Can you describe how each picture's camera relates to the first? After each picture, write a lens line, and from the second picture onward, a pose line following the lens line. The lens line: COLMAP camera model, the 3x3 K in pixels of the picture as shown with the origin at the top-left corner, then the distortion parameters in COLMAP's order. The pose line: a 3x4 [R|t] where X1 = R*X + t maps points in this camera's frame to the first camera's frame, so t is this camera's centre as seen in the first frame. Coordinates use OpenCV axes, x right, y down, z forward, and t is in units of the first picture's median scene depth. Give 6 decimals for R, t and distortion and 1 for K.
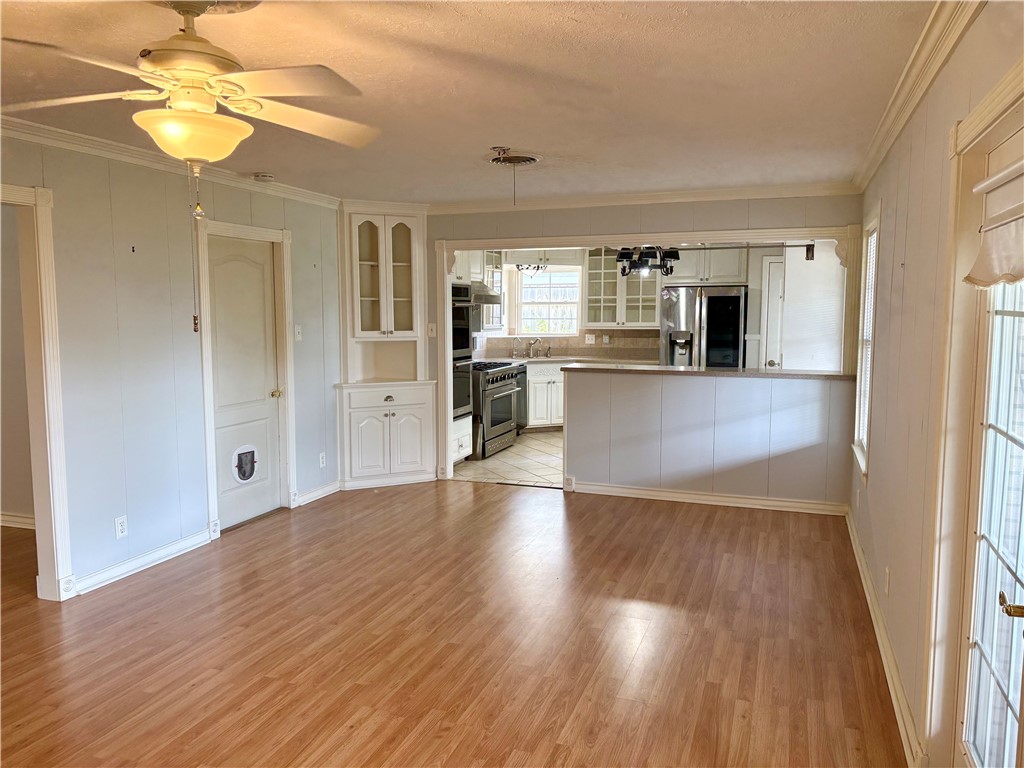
lens RADIAL K [[775.8, 0, 512.4], [0, 775.8, 385.9], [0, 0, 1]] dist [0.049184, -0.035563]
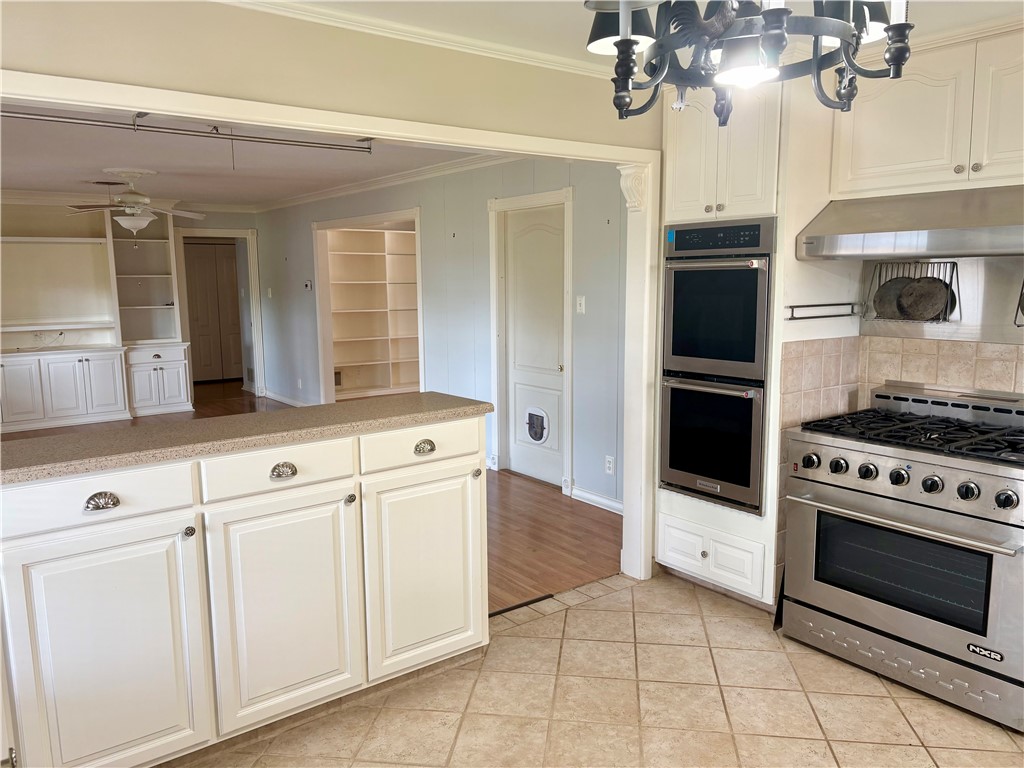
lens RADIAL K [[775.8, 0, 514.9], [0, 775.8, 399.1], [0, 0, 1]] dist [0.049184, -0.035563]
pose [[-0.548148, 0.135707, -0.825299, 0.318291], [-0.074720, 0.974858, 0.209927, -0.091050], [0.833037, 0.176737, -0.524226, 0.907689]]
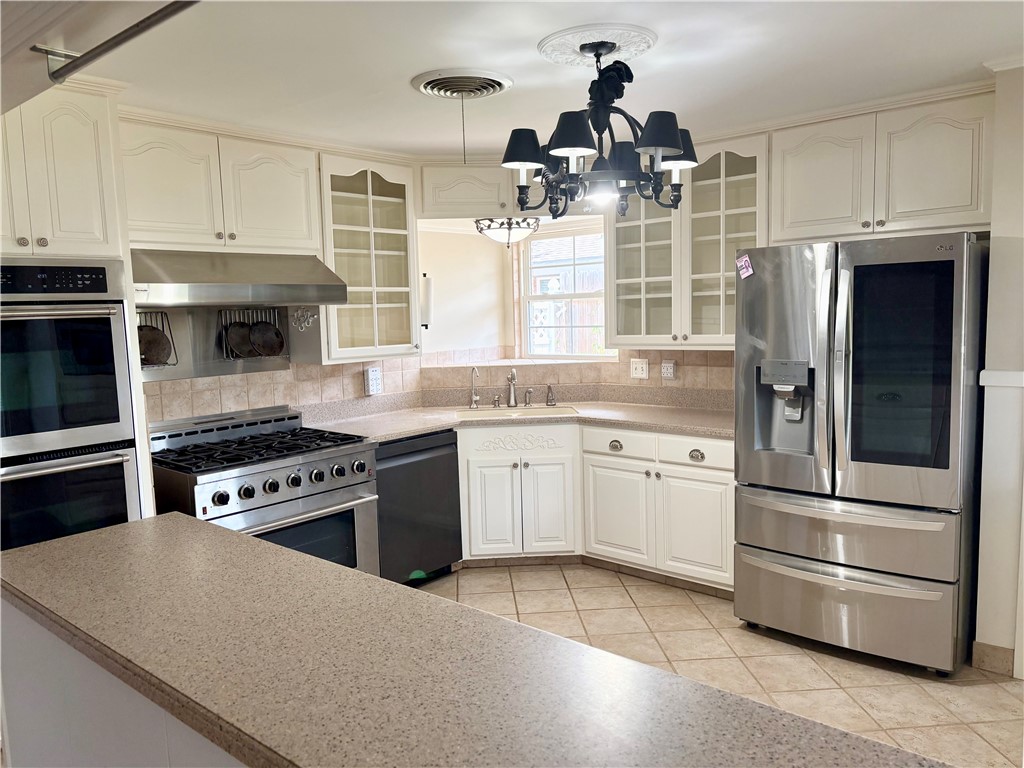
lens RADIAL K [[775.8, 0, 519.3], [0, 775.8, 408.7], [0, 0, 1]] dist [0.049184, -0.035563]
pose [[0.930787, 0.020836, -0.364967, 0.234656], [-0.006265, 0.999137, 0.041062, -0.062023], [0.365507, -0.035934, 0.930115, 0.593347]]
